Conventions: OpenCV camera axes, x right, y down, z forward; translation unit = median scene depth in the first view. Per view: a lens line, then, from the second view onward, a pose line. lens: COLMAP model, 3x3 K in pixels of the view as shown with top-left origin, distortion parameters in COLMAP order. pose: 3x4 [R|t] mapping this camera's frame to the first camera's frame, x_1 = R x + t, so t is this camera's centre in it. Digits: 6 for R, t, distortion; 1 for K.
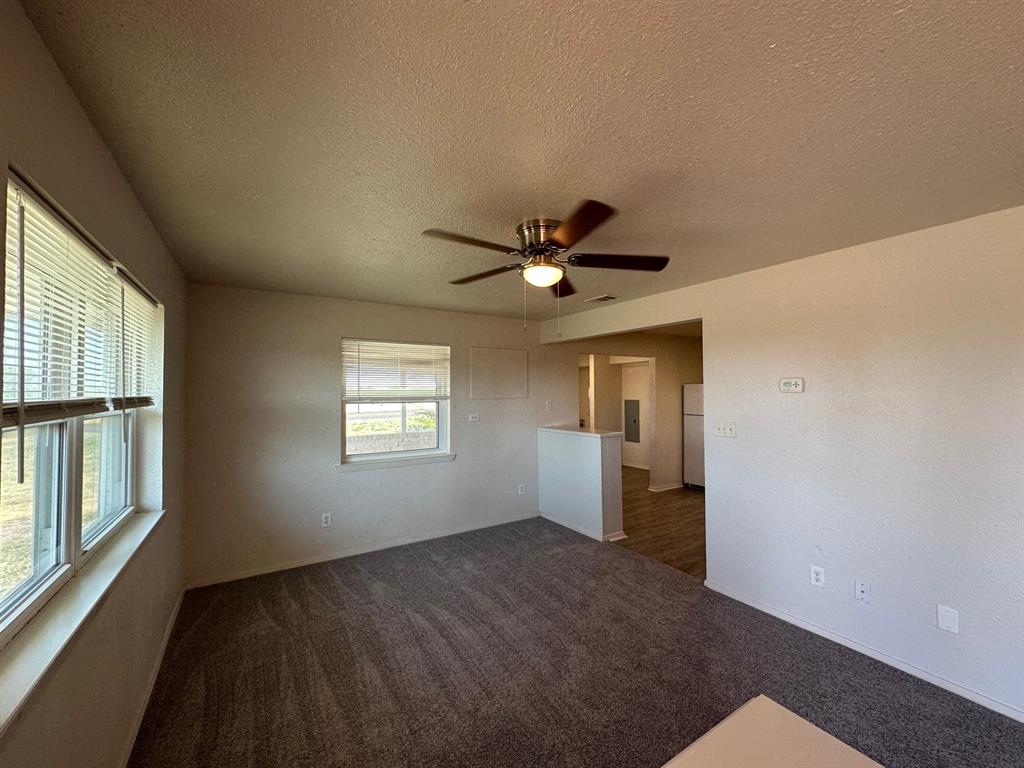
lens RADIAL K [[408.7, 0, 509.6], [0, 408.7, 386.7], [0, 0, 1]] dist [-0.003577, 0.000702]
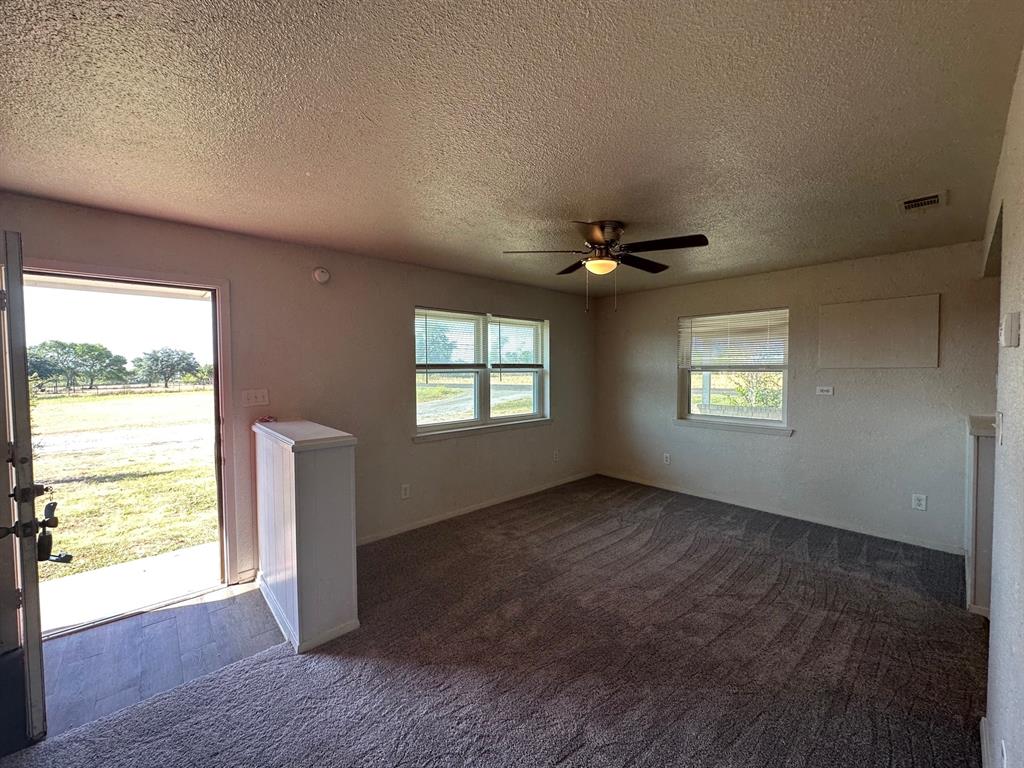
lens RADIAL K [[408.7, 0, 513.3], [0, 408.7, 382.8], [0, 0, 1]] dist [-0.003577, 0.000702]
pose [[0.177009, 0.042394, -0.983296, 0.740038], [0.017159, 0.998787, 0.046151, 0.012765], [0.984060, -0.025041, 0.176067, 0.284822]]
